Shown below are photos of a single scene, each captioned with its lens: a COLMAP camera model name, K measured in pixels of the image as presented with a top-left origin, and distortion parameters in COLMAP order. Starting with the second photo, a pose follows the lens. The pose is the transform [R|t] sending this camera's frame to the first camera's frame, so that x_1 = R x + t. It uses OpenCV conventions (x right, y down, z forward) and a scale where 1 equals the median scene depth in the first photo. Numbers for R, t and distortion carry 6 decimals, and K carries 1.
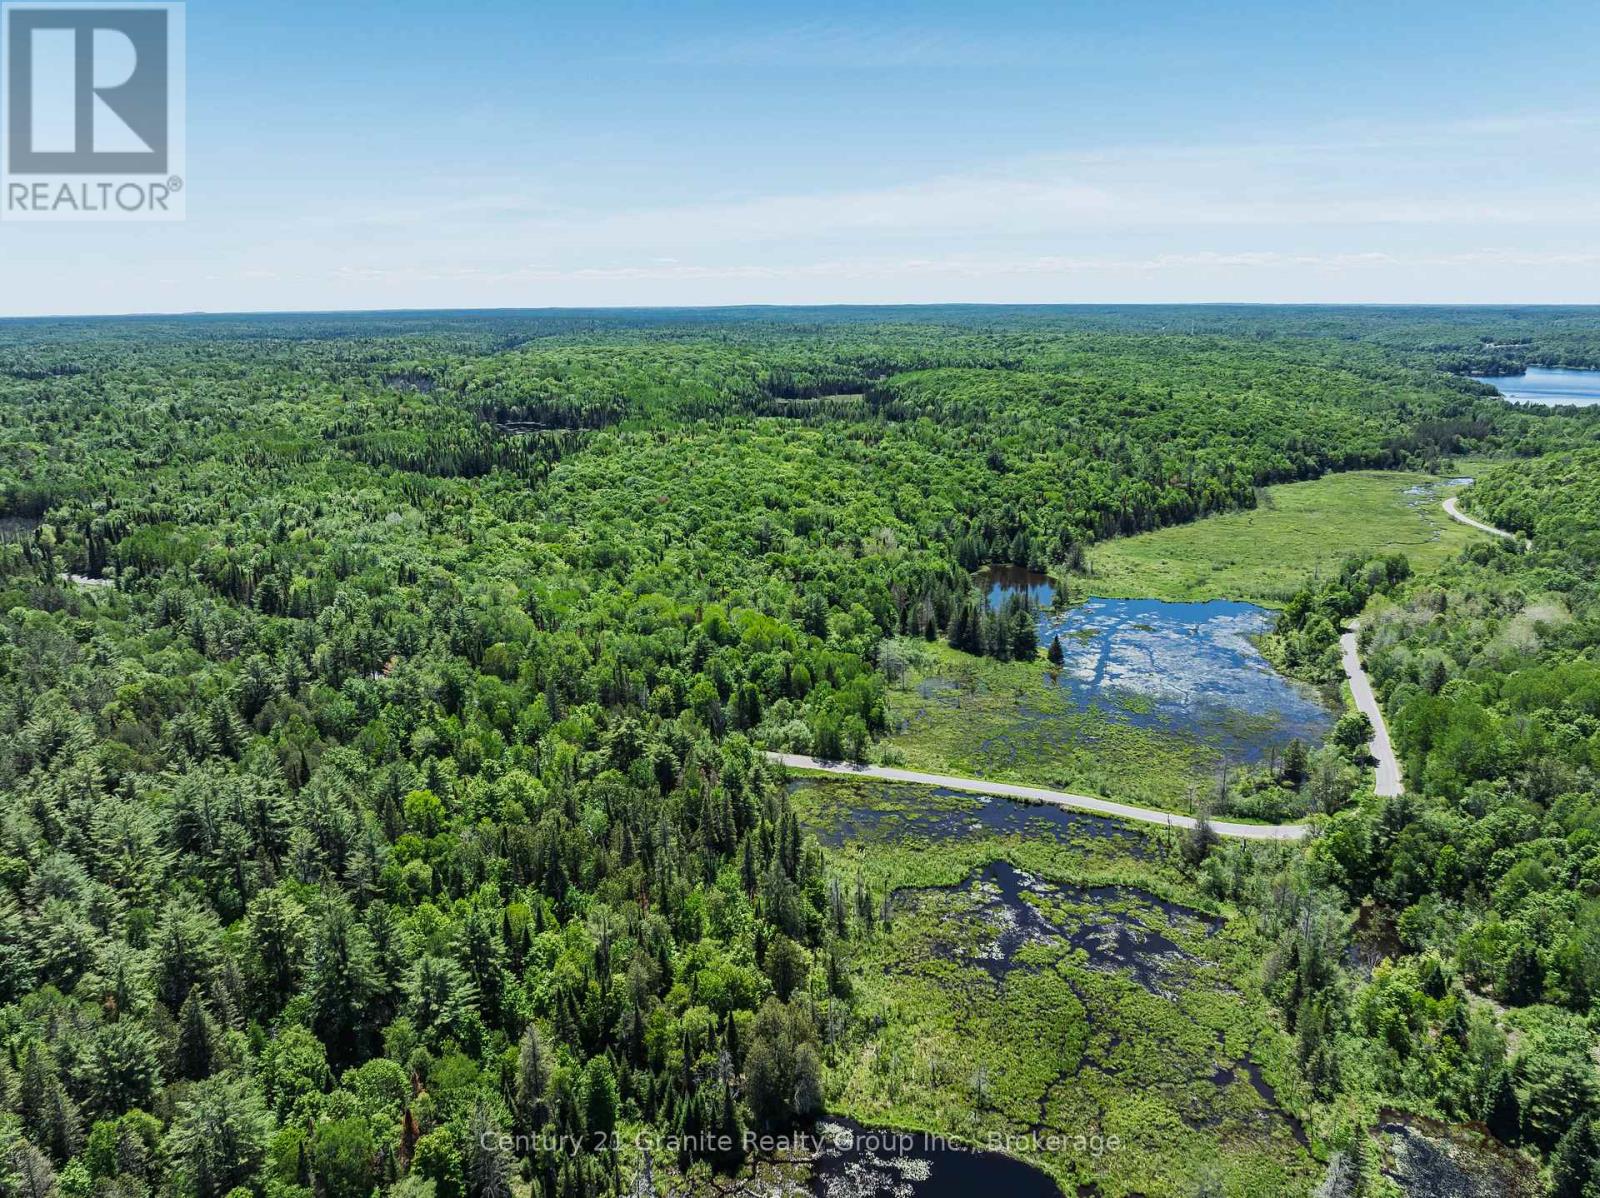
lens RADIAL K [[1125.7, 0, 800.0], [0, 1125.7, 599.0], [0, 0, 1]] dist [-0.034921, -0.002883]
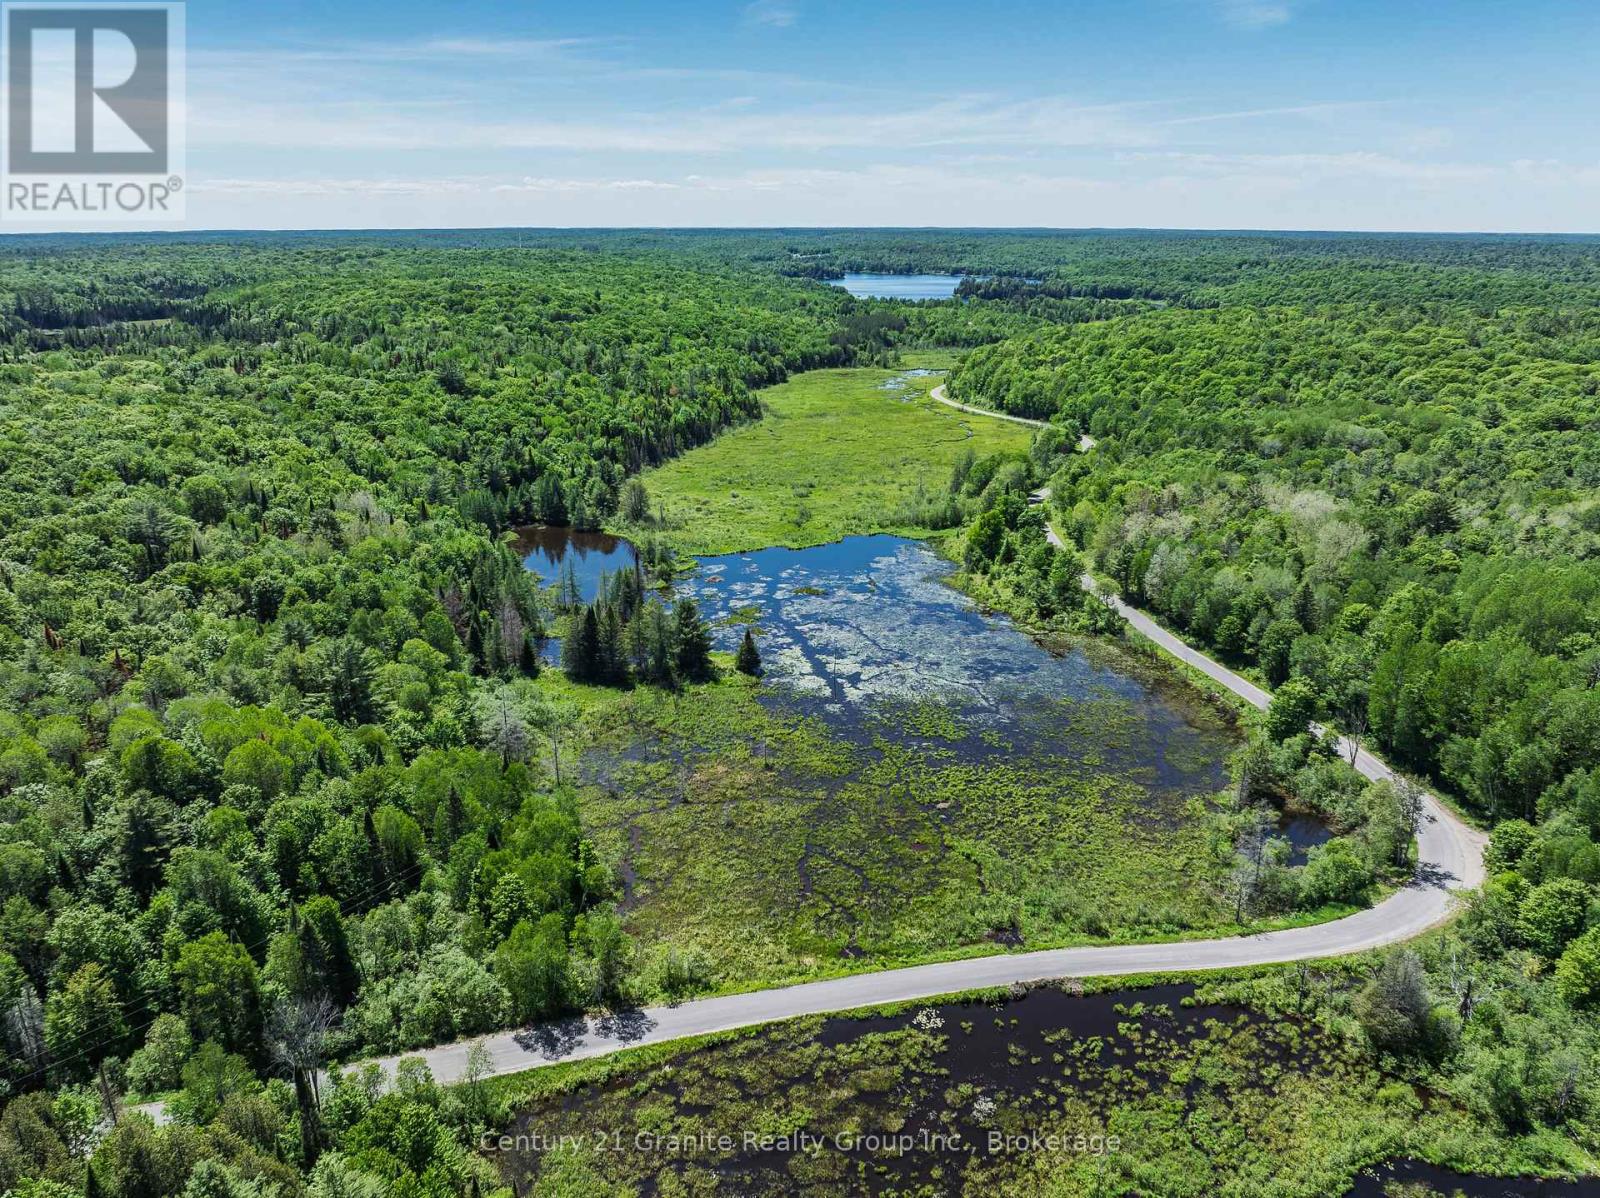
lens RADIAL K [[1147.2, 0, 800.0], [0, 1147.2, 599.0], [0, 0, 1]] dist [-0.033051, -0.005572]
pose [[0.828702, -0.165468, 0.534672, -0.084377], [0.136613, 0.986205, 0.093467, -0.040621], [-0.542762, -0.004413, 0.839875, 0.452433]]
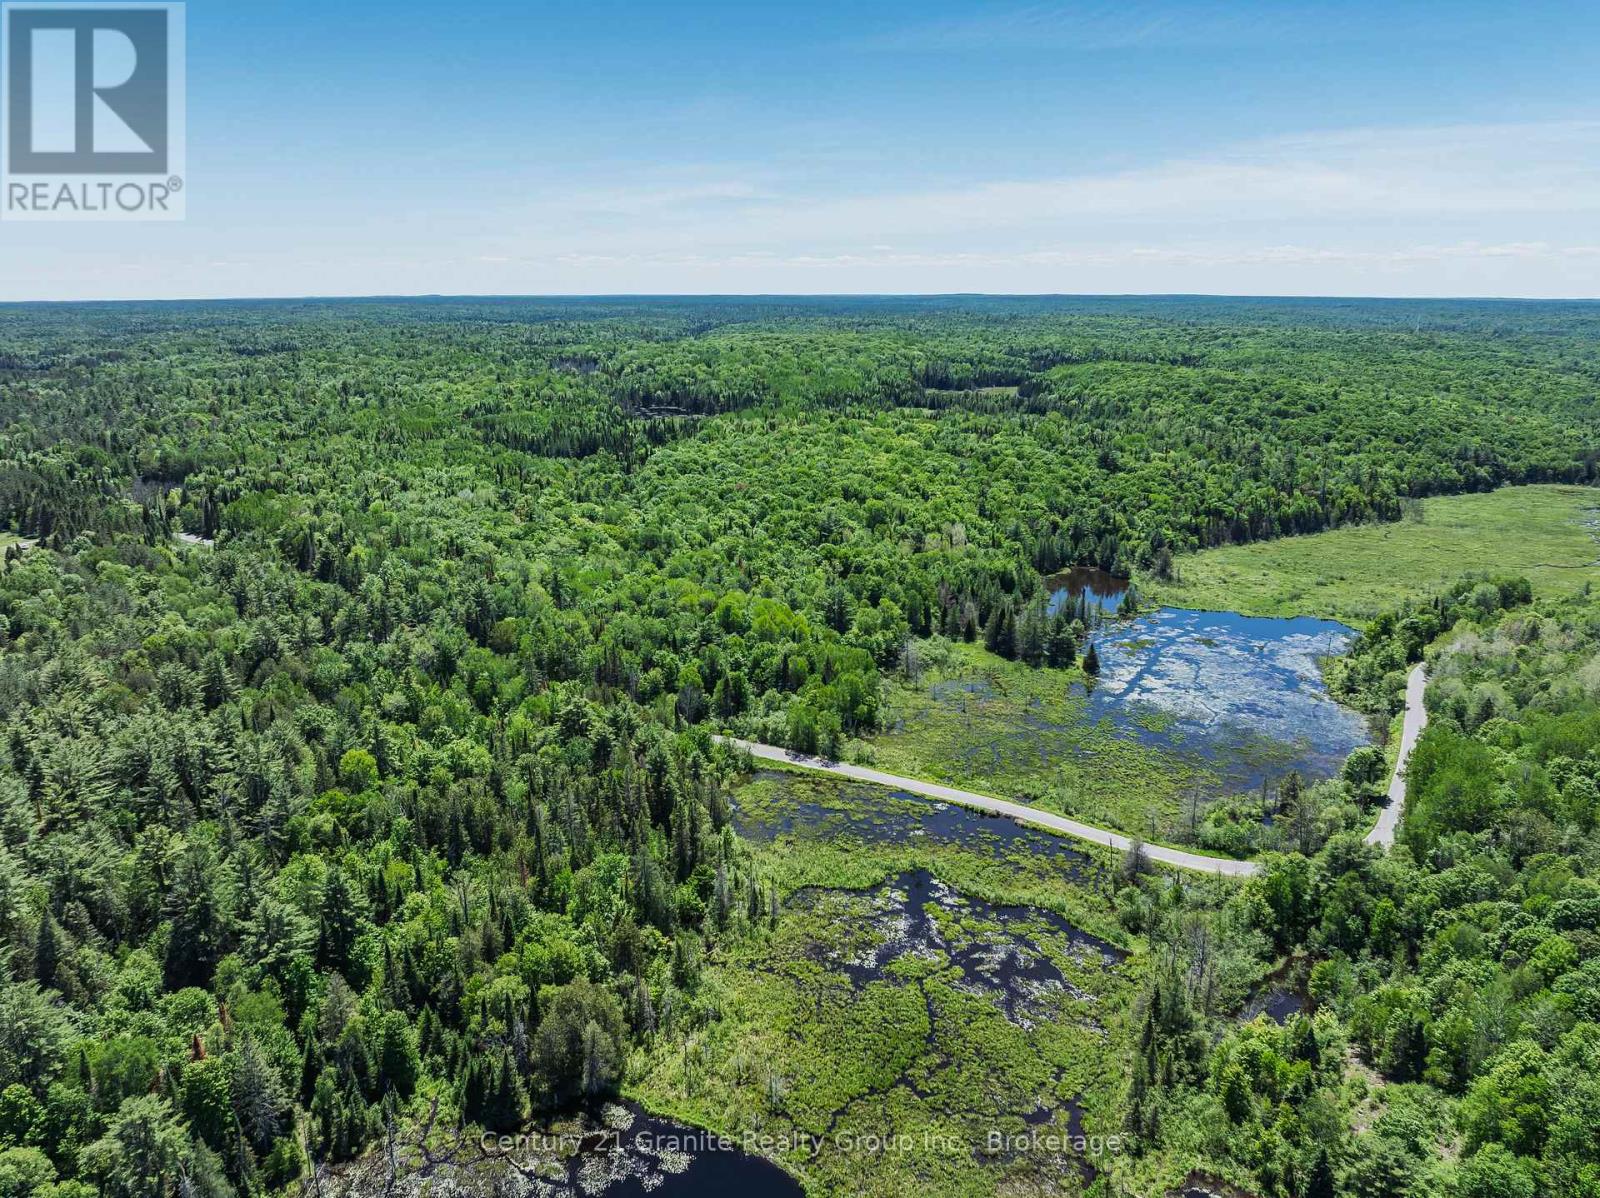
lens RADIAL K [[1134.5, 0, 800.0], [0, 1134.5, 599.0], [0, 0, 1]] dist [-0.023917, -0.033070]
pose [[0.983014, 0.053777, -0.175475, 0.151760], [-0.052439, 0.998549, 0.012256, -0.004166], [0.175879, -0.002846, 0.984408, 0.012228]]
